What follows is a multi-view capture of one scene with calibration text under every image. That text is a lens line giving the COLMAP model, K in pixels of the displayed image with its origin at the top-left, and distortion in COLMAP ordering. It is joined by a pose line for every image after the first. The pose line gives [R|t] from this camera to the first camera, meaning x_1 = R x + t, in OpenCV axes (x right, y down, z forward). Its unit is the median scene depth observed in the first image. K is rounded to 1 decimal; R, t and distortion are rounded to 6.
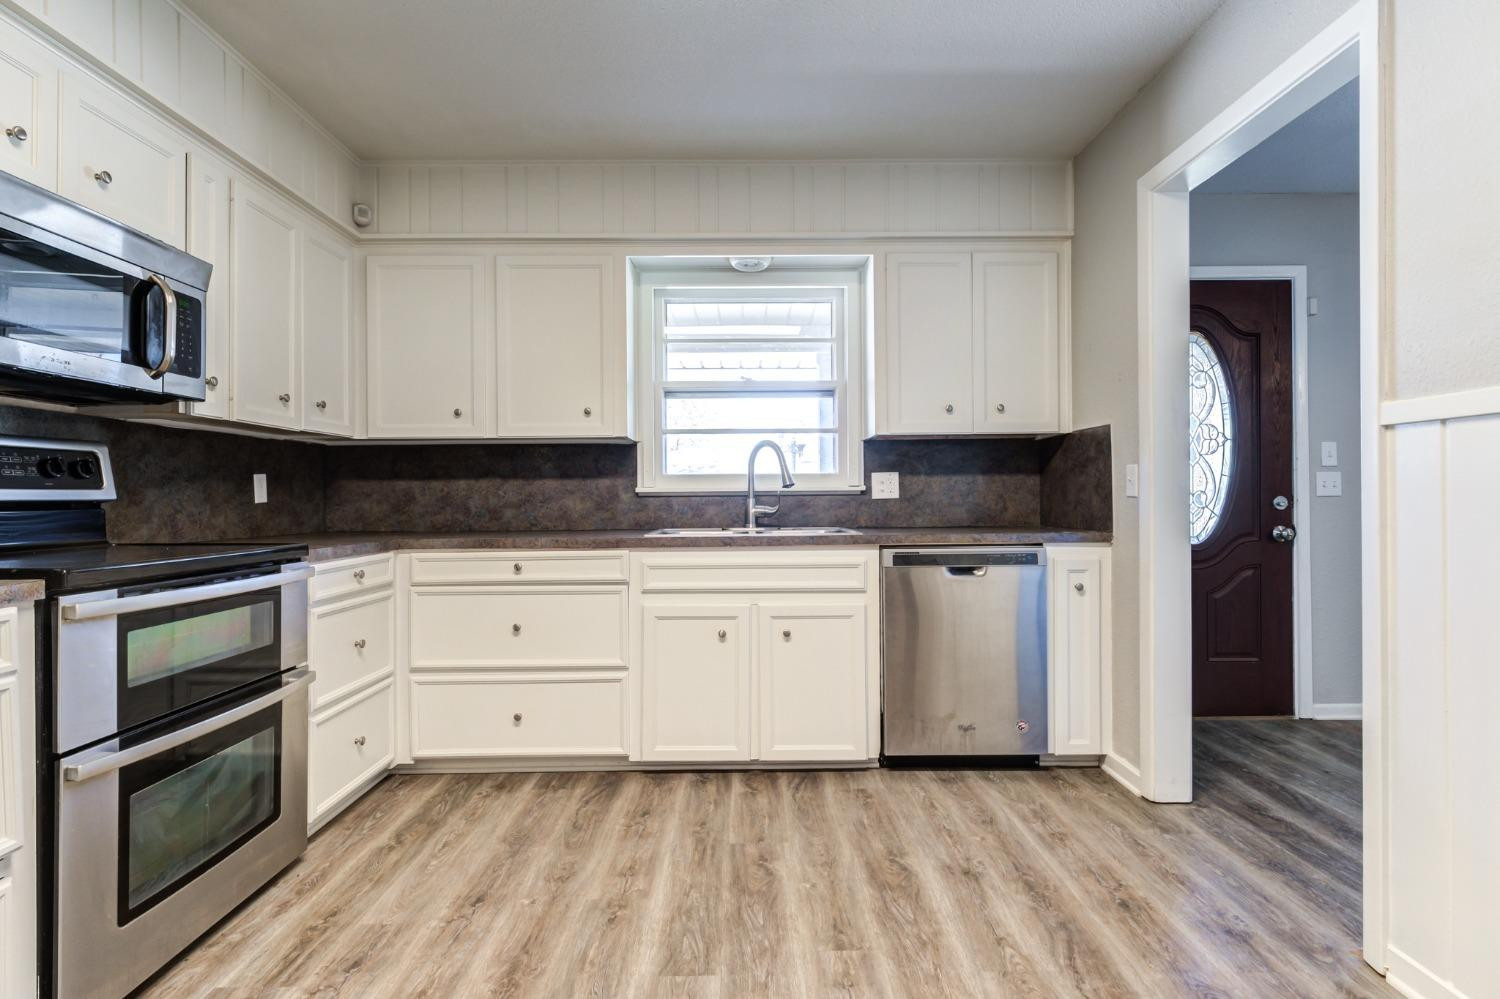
lens RADIAL K [[765.2, 0, 743.5], [0, 765.2, 491.2], [0, 0, 1]] dist [0.007796, -0.002084]
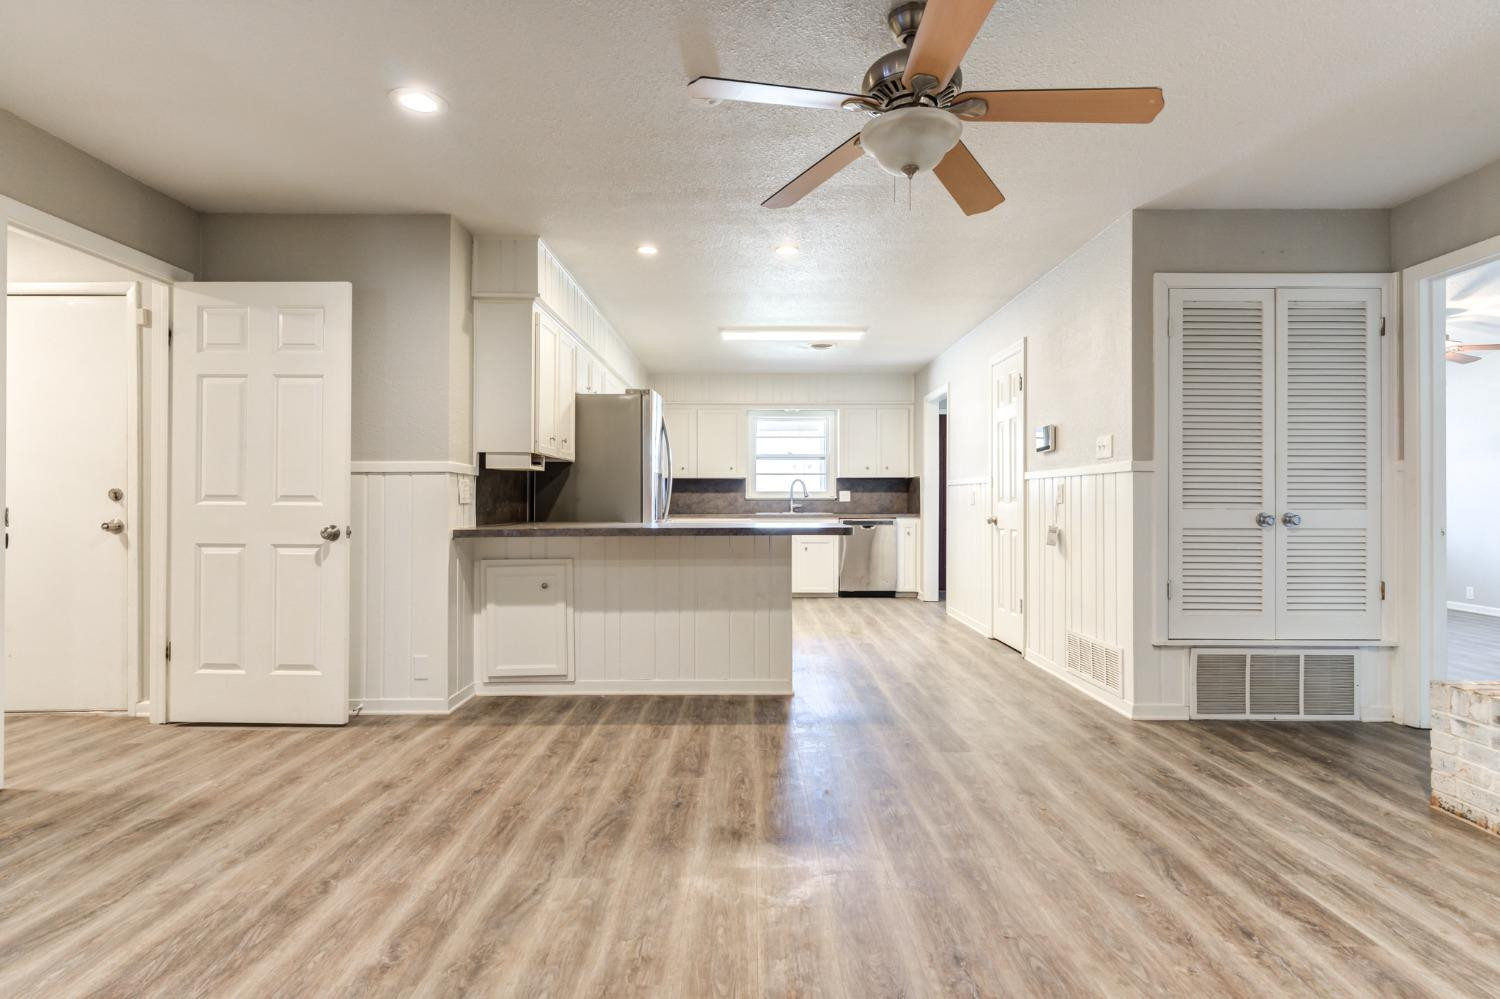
lens RADIAL K [[765.2, 0, 751.4], [0, 765.2, 503.4], [0, 0, 1]] dist [0.007796, -0.002084]
pose [[0.999944, 0.007639, 0.007309, -0.138157], [-0.007731, 0.999890, 0.012635, -0.013525], [-0.007212, -0.012691, 0.999893, -1.499837]]
